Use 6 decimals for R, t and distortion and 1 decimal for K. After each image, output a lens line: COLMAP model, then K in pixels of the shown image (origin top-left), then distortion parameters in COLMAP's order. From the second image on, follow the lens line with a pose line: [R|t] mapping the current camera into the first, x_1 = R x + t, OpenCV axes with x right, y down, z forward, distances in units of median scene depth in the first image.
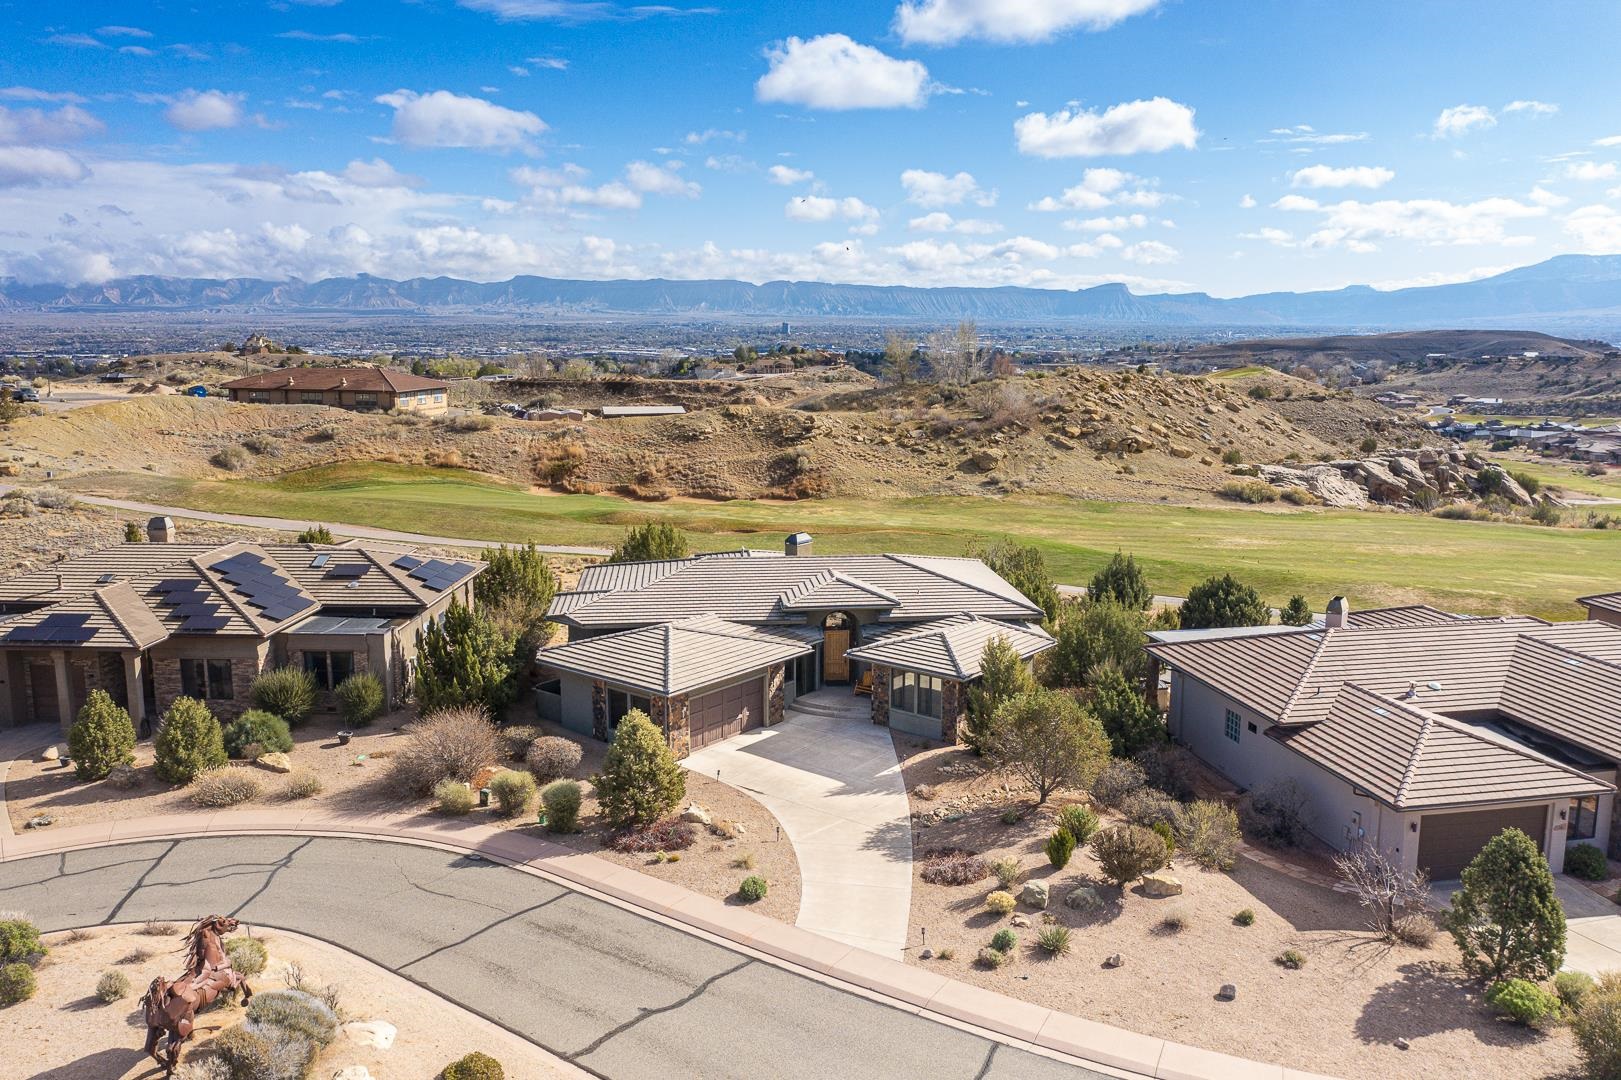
lens RADIAL K [[1288.5, 0, 812.5], [0, 1288.5, 538.3], [0, 0, 1]] dist [-0.010655, 0.006235]
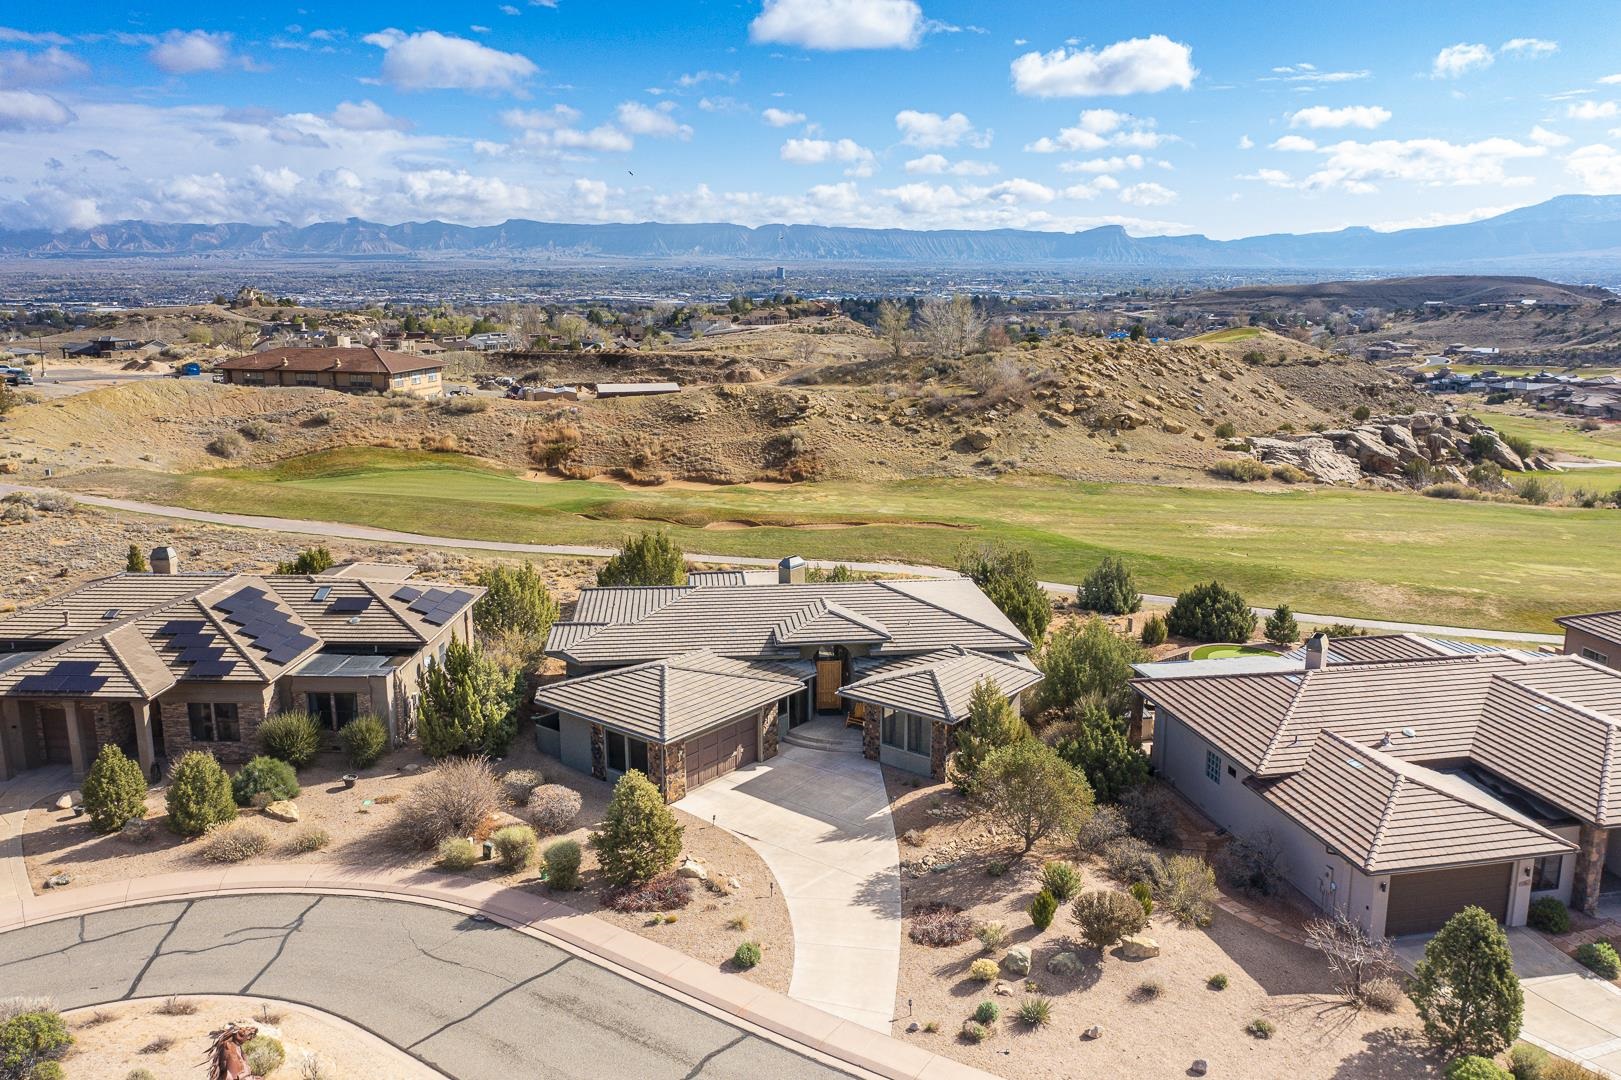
lens RADIAL K [[1288.5, 0, 812.5], [0, 1288.5, 538.3], [0, 0, 1]] dist [-0.010655, 0.006235]
pose [[0.999988, -0.003842, 0.002981, 0.001310], [0.003709, 0.999061, 0.043161, -0.030734], [-0.003144, -0.043149, 0.999064, -0.007328]]
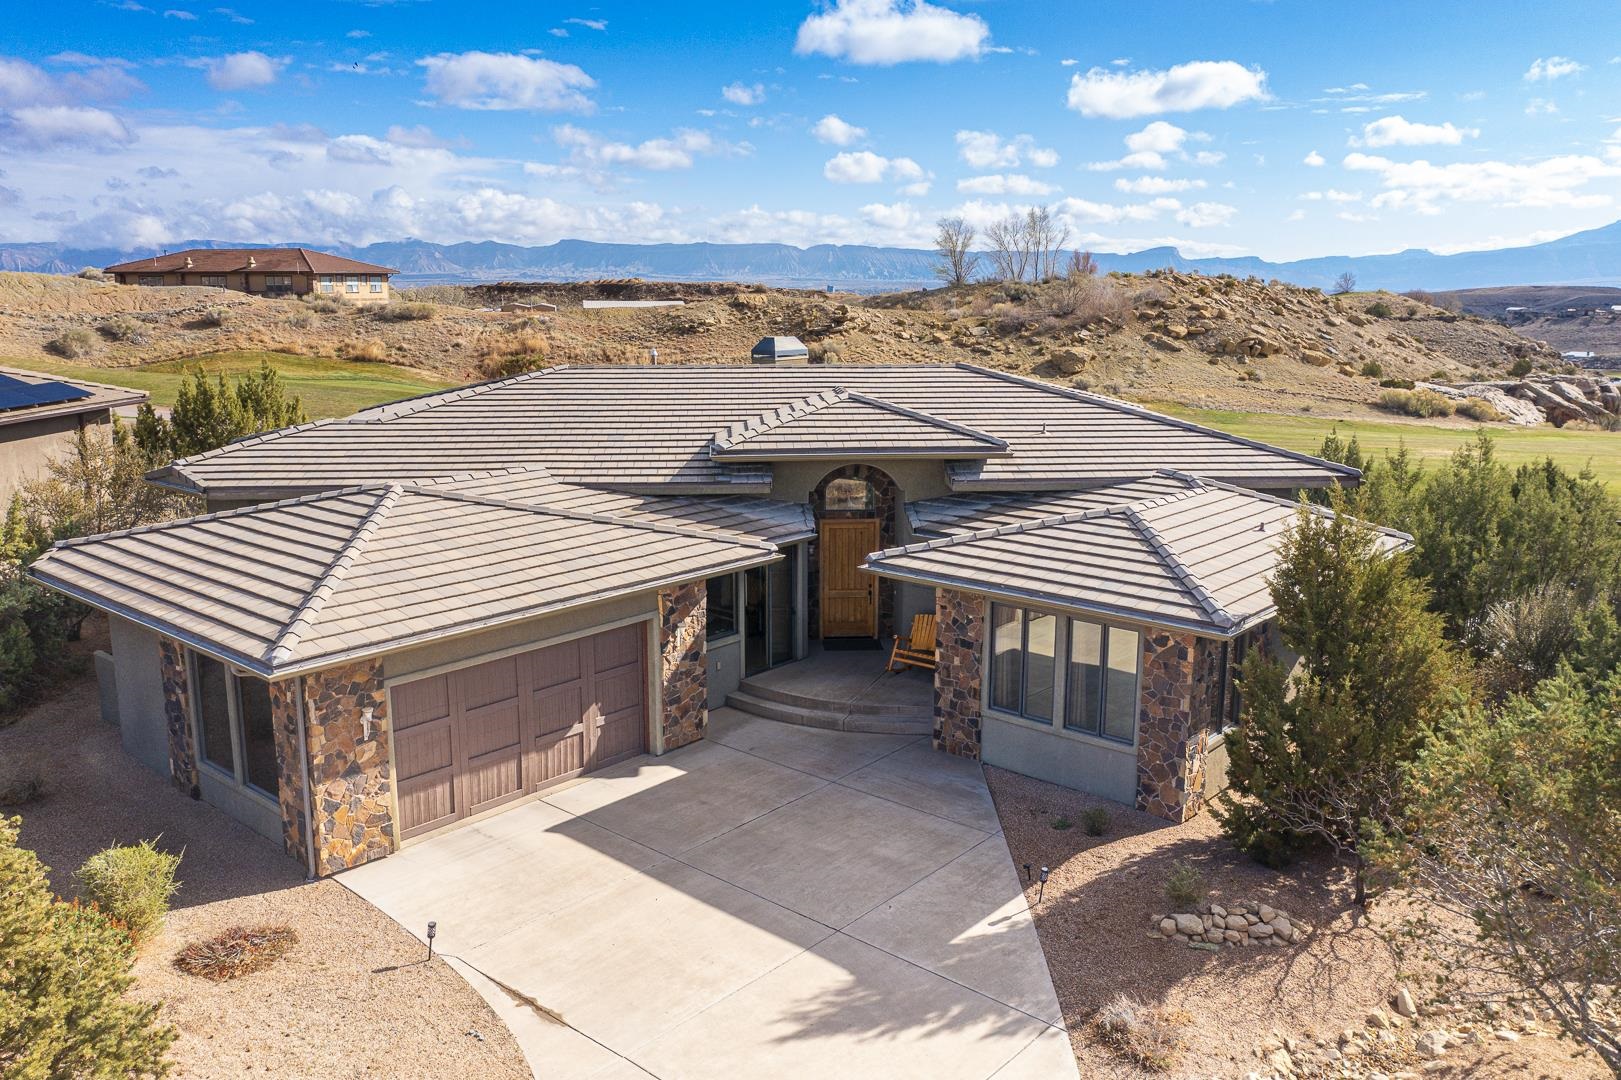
lens RADIAL K [[1281.2, 0, 813.4], [0, 1281.2, 539.1], [0, 0, 1]] dist [-0.014617, 0.007718]
pose [[0.999406, 0.006658, -0.033813, 0.009240], [-0.005763, 0.999632, 0.026502, 0.029406], [0.033977, -0.026291, 0.999077, 0.253912]]
